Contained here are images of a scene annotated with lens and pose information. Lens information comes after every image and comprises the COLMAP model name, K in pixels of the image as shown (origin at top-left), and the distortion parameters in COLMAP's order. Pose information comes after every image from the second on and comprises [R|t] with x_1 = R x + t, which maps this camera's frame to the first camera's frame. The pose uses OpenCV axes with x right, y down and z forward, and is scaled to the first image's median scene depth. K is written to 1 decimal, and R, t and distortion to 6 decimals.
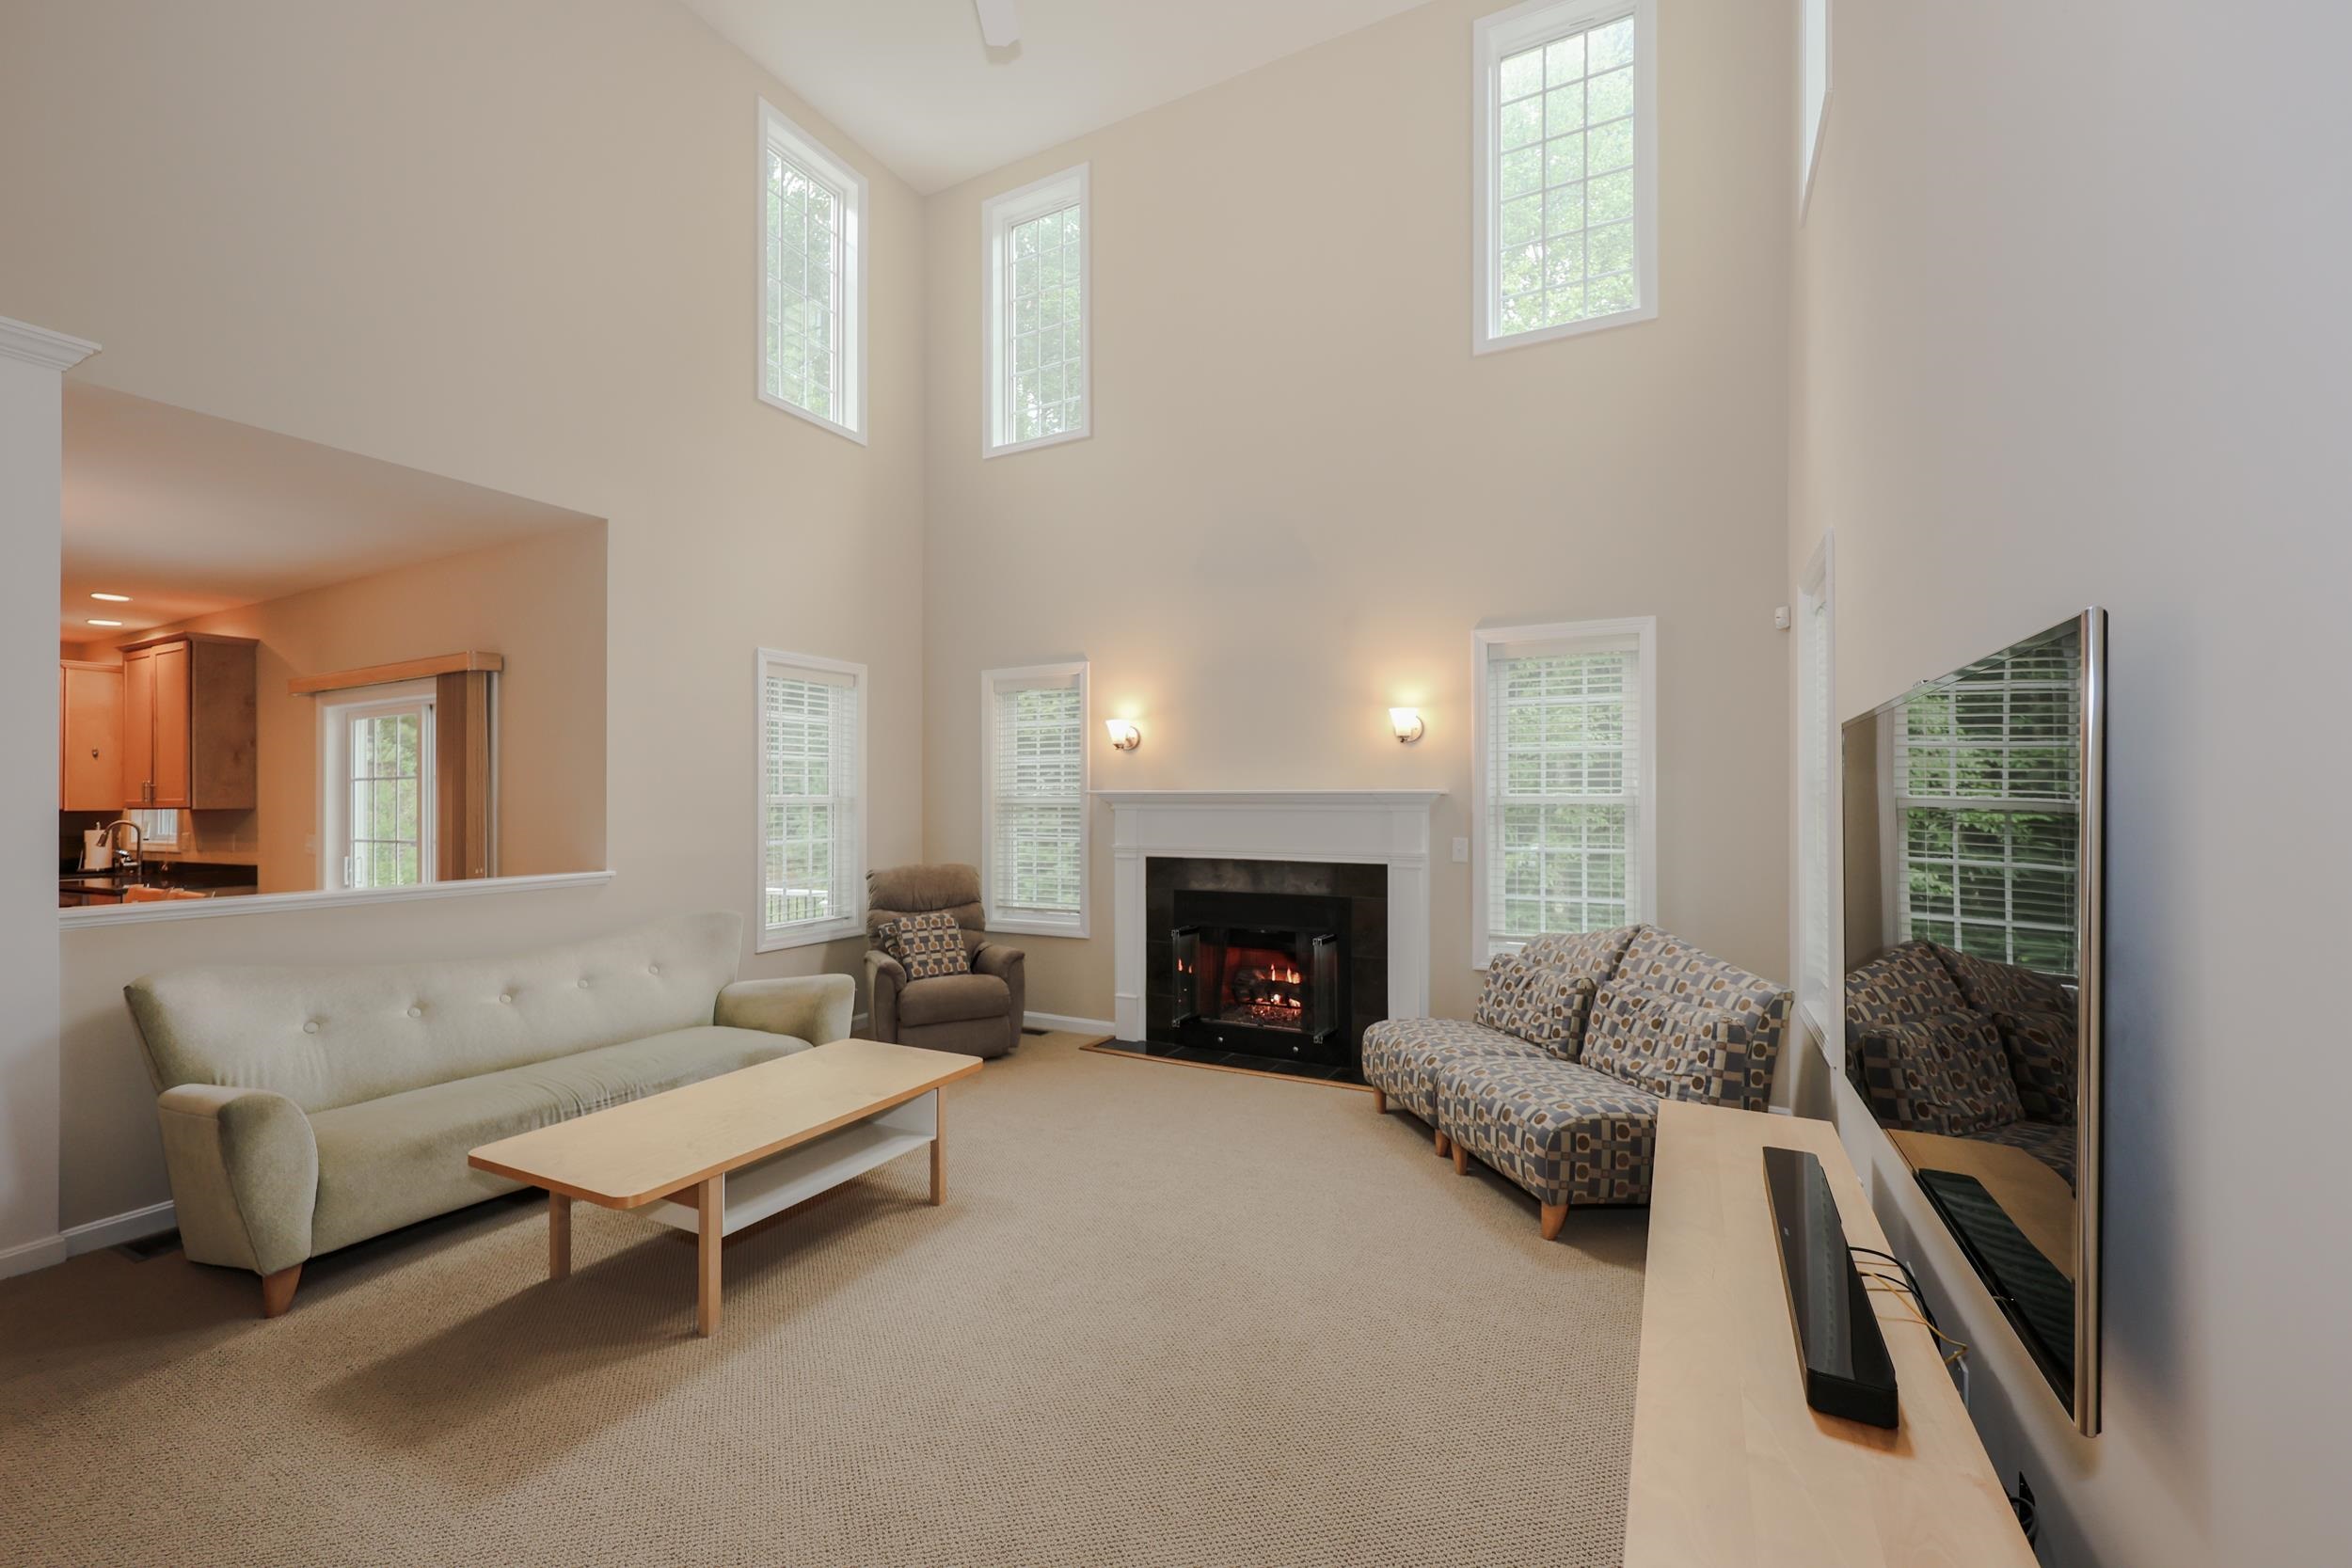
lens RADIAL K [[965.5, 0, 1189.9], [0, 965.5, 795.4], [0, 0, 1]] dist [-0.009229, 0.002053]
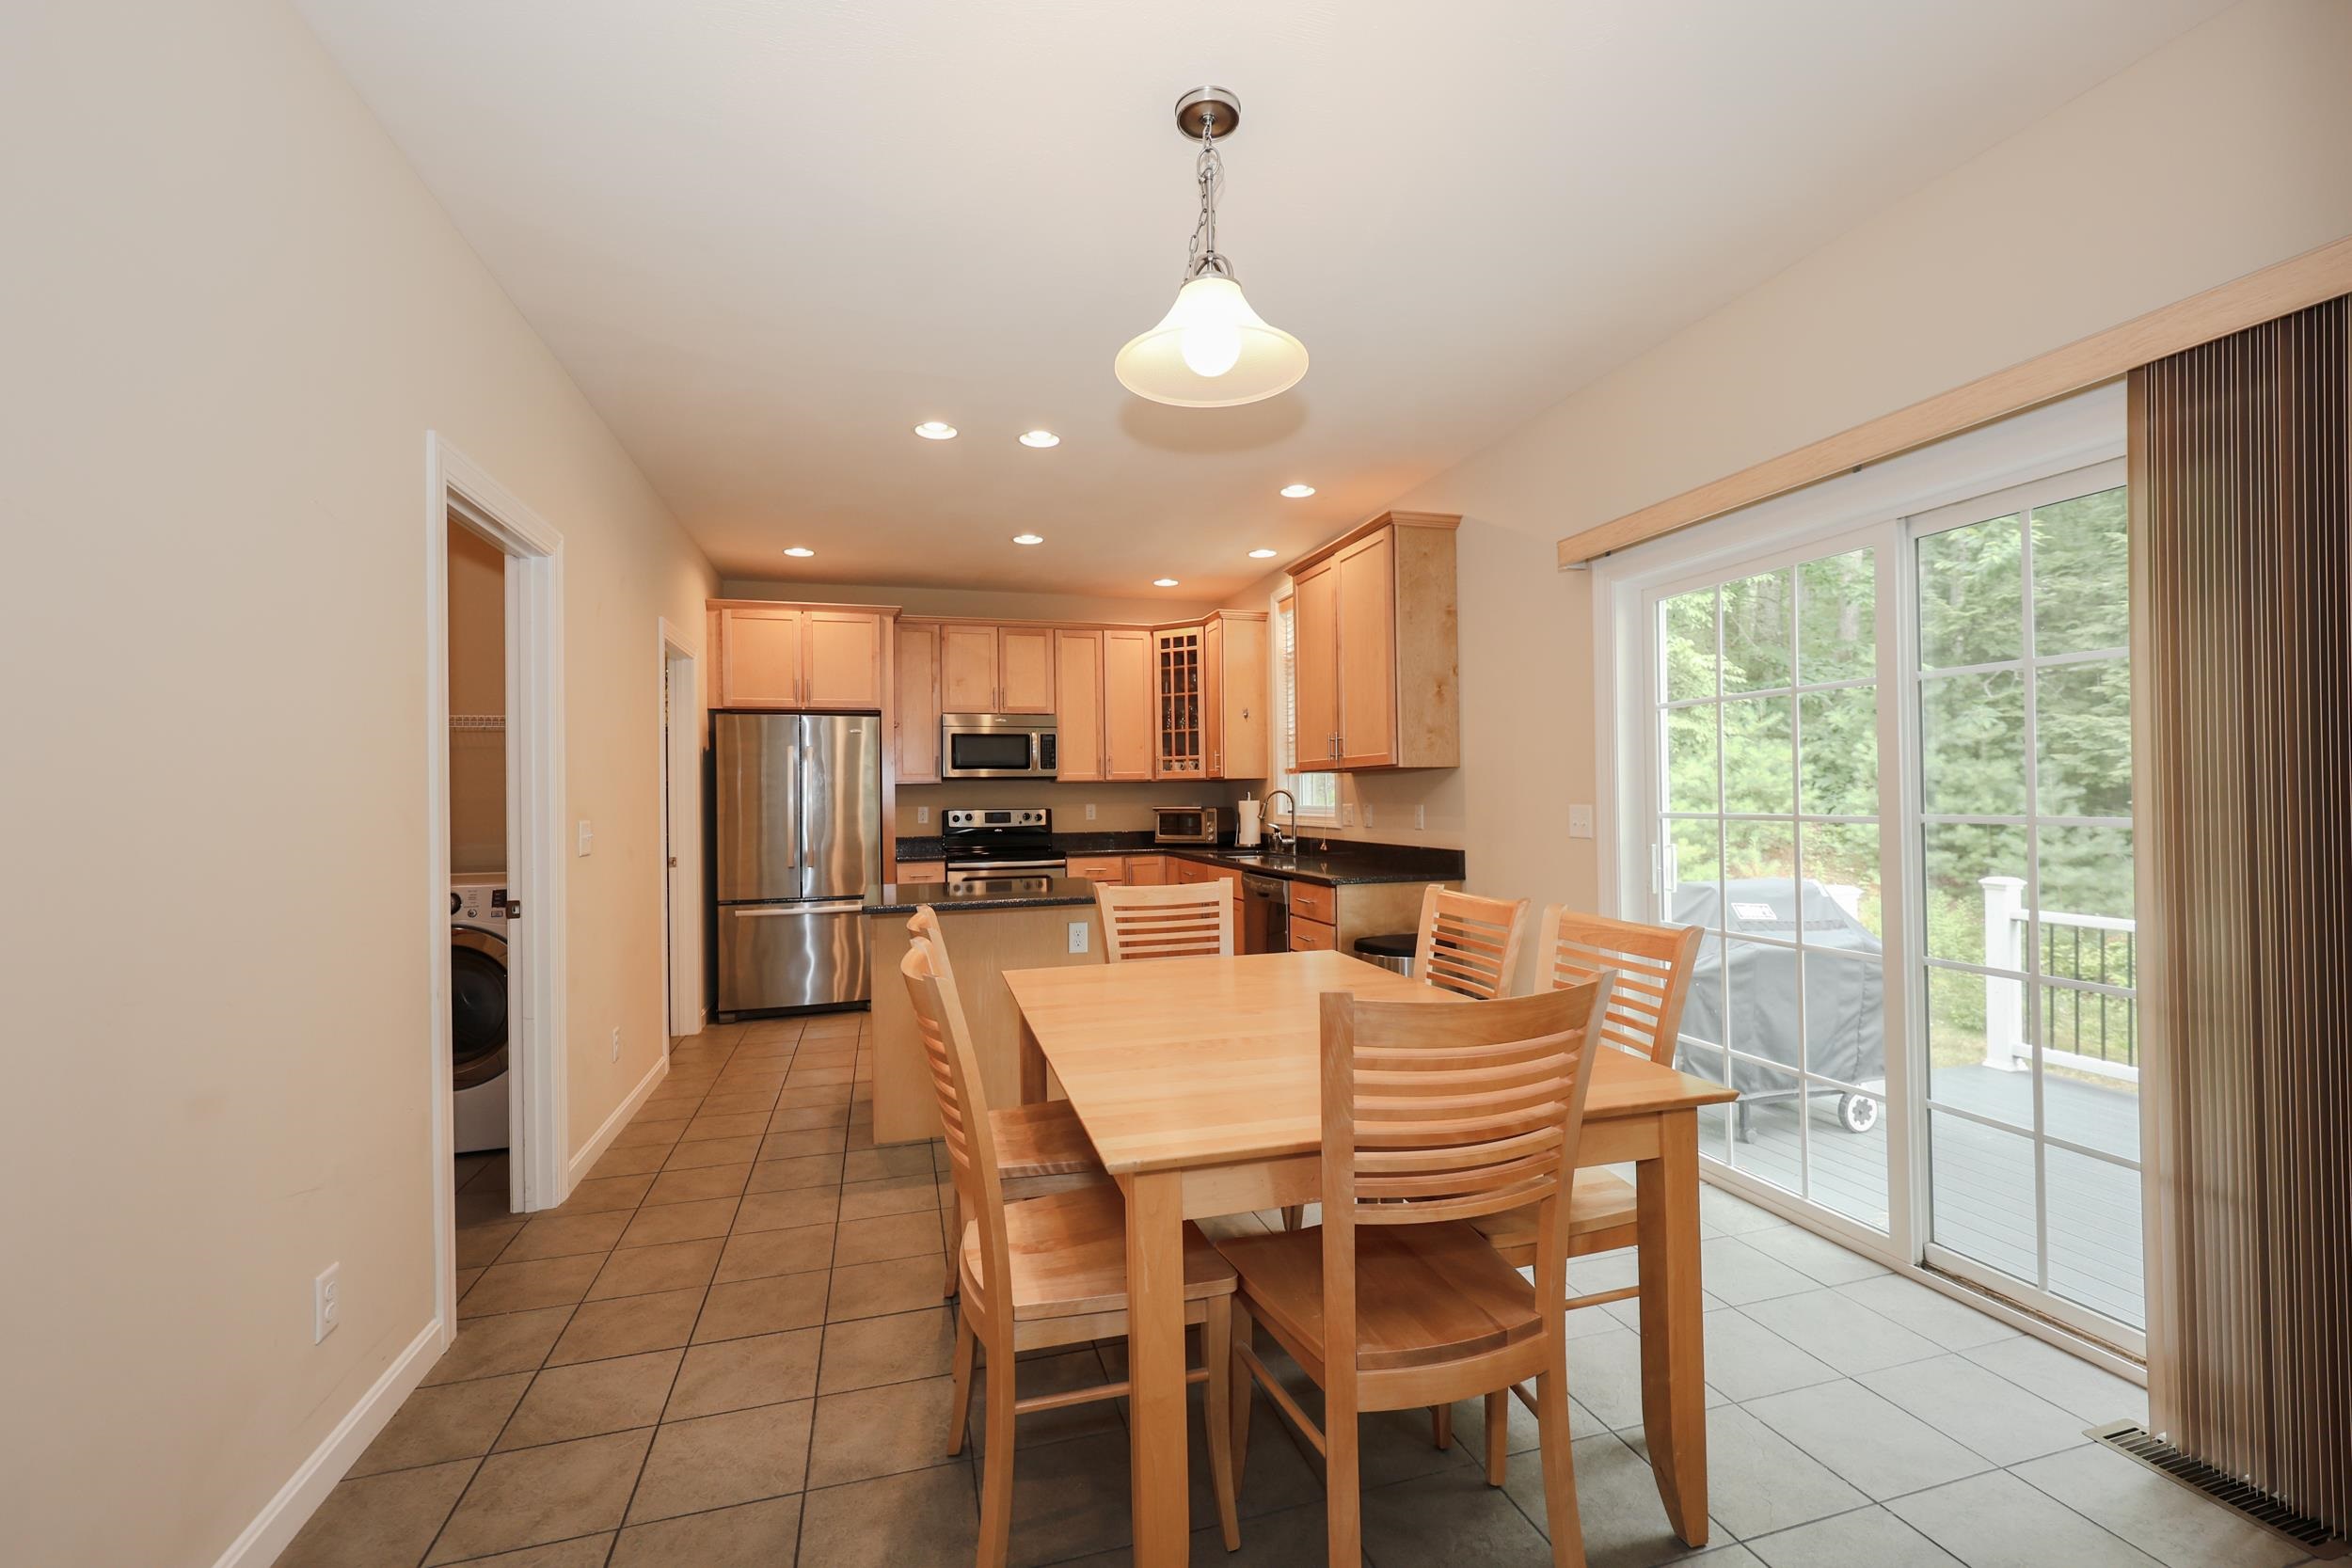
lens RADIAL K [[965.5, 0, 1181.0], [0, 965.5, 774.6], [0, 0, 1]] dist [-0.009229, 0.002053]
pose [[0.698415, -0.016423, -0.715504, -0.786959], [0.014127, 0.999858, -0.009161, 0.028766], [0.715553, -0.003709, 0.698548, 0.480222]]
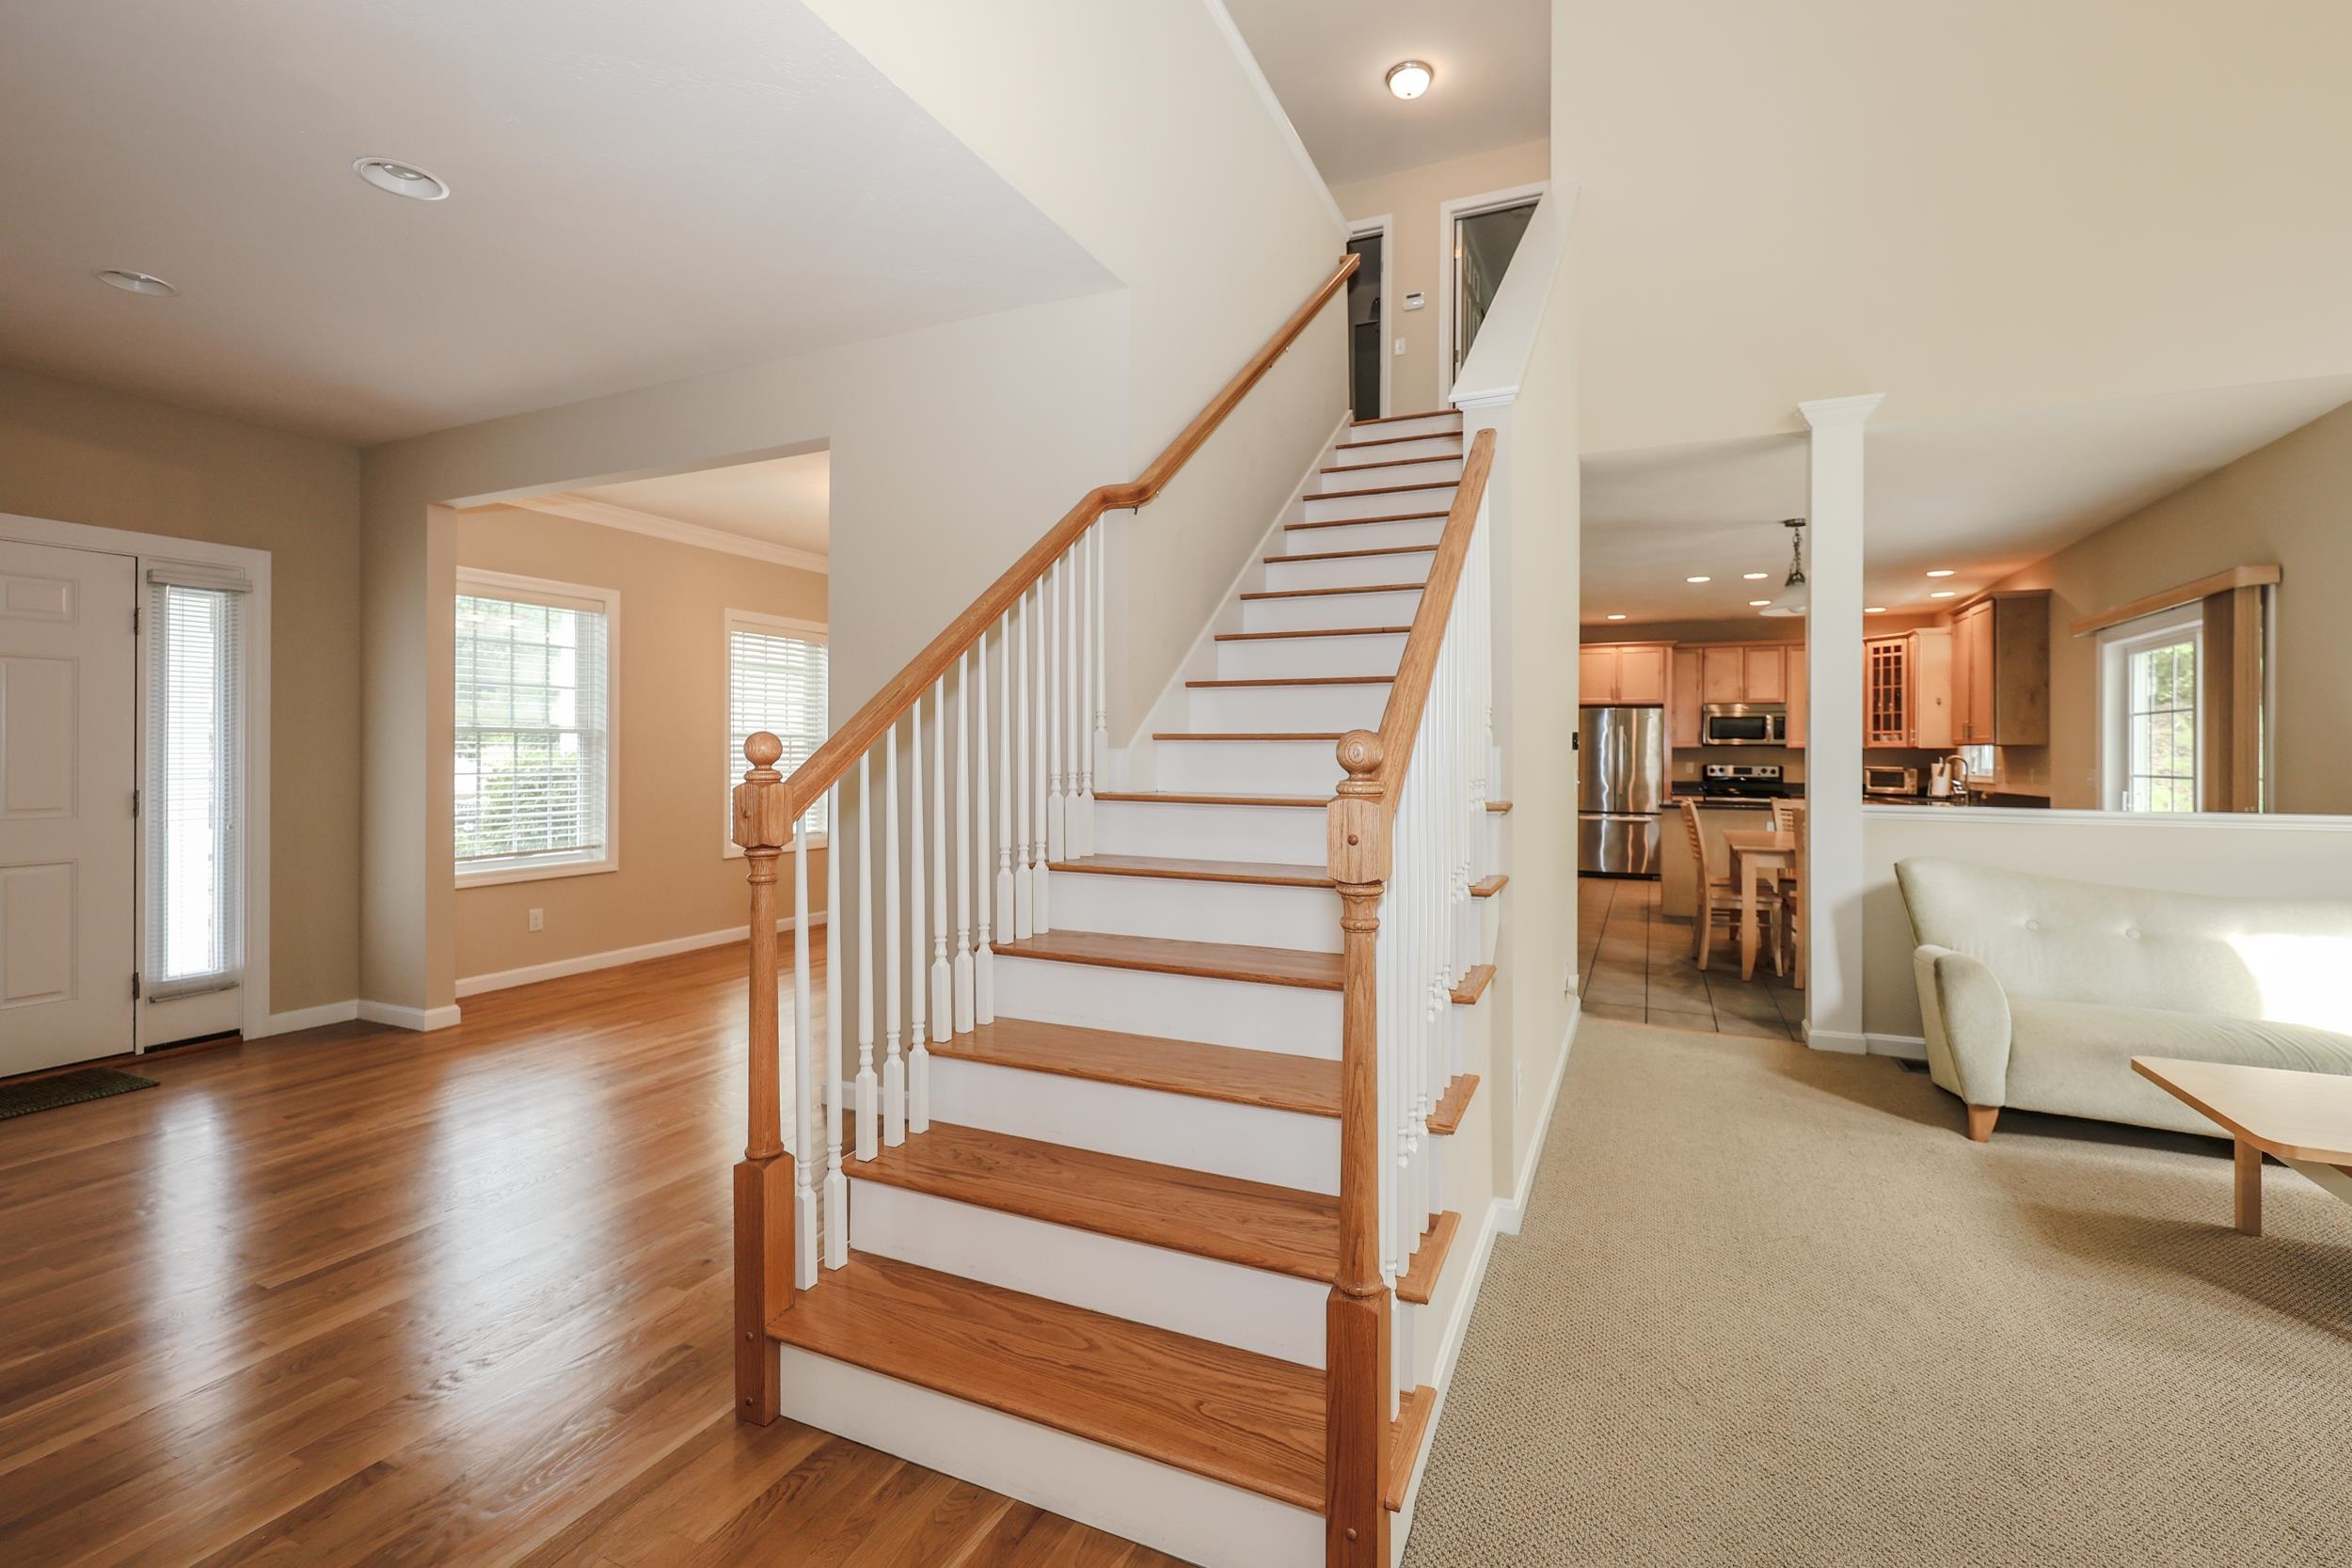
lens RADIAL K [[965.5, 0, 1185.2], [0, 965.5, 763.2], [0, 0, 1]] dist [-0.009229, 0.002053]
pose [[0.027579, 0.017049, -0.999474, 0.125764], [0.006387, 0.999831, 0.017231, 0.013073], [0.999599, -0.006858, 0.027465, -0.027294]]
